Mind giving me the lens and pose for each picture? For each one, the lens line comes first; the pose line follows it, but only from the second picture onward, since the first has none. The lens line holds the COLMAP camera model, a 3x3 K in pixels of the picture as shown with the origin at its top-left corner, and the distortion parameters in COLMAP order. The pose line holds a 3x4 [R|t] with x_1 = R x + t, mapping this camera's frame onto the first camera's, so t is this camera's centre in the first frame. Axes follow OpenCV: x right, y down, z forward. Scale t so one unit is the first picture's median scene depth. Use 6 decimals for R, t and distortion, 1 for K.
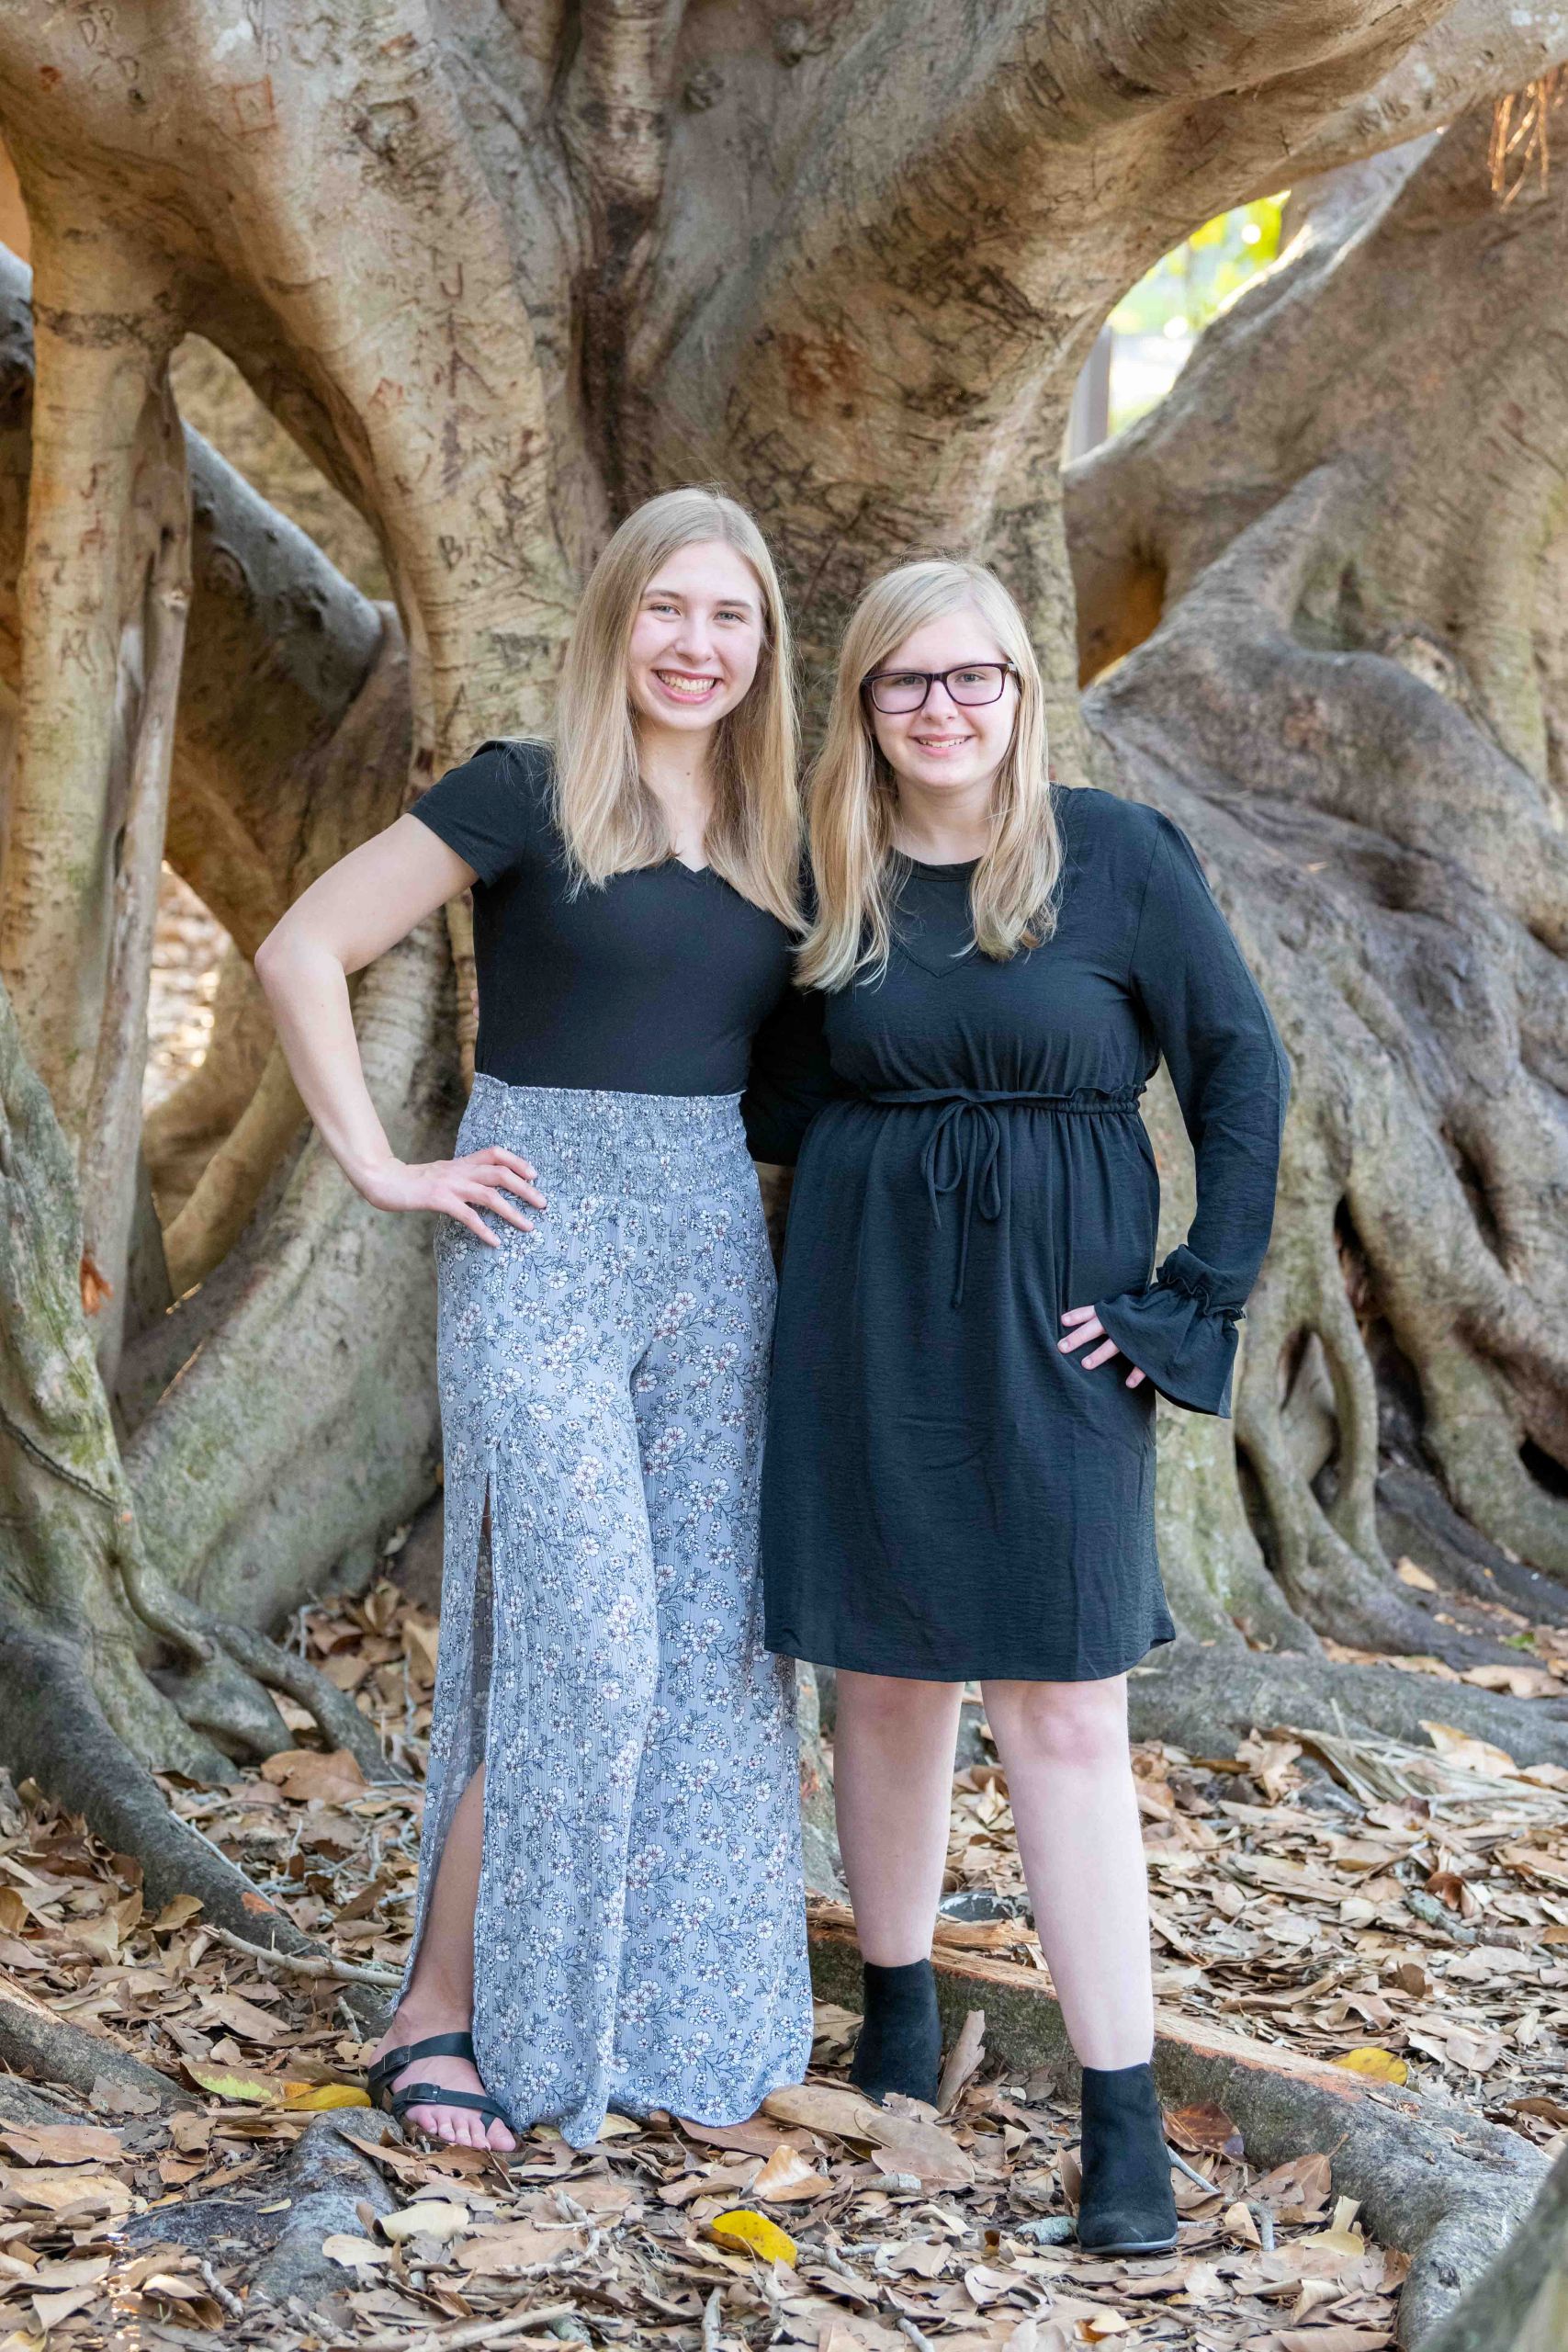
lens RADIAL K [[8586.0, 0, 804.4], [0, 8586.0, 1184.5], [0, 0, 1]] dist [0.101624, 0.000000]
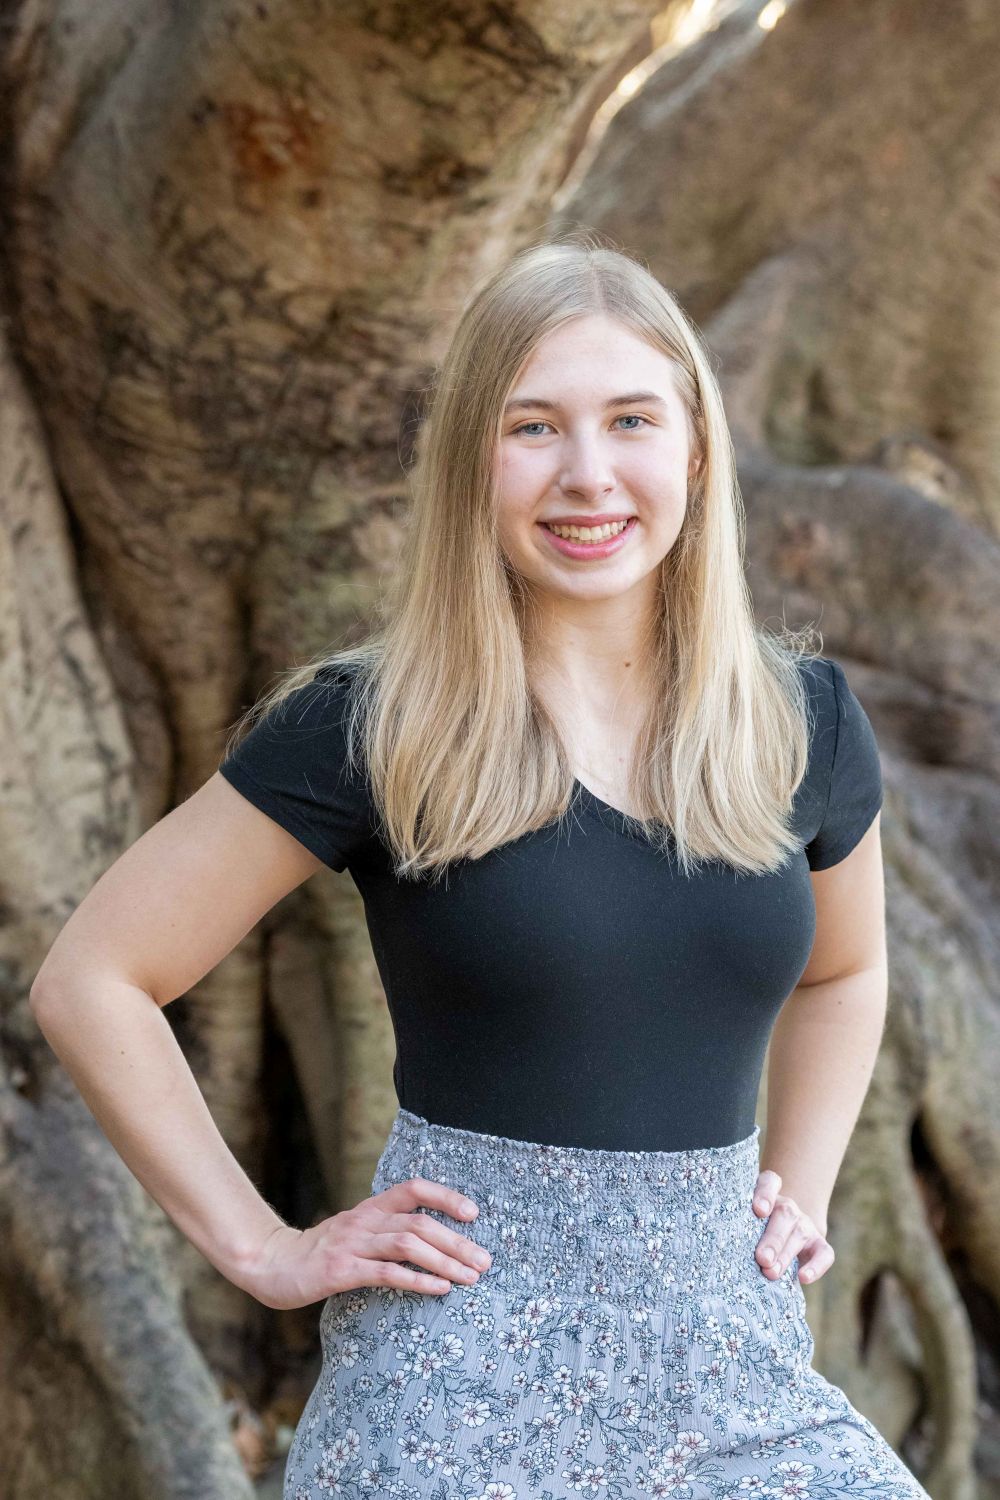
lens RADIAL K [[5476.3, 0, 527.0], [0, 5476.3, 854.7], [0, 0, 1]] dist [0.101624, 0.000000]
pose [[0.987815, -0.065887, 0.140999, -0.050705], [0.065338, 0.997827, 0.008527, -0.032053], [-0.141254, 0.000790, 0.989973, 0.490259]]
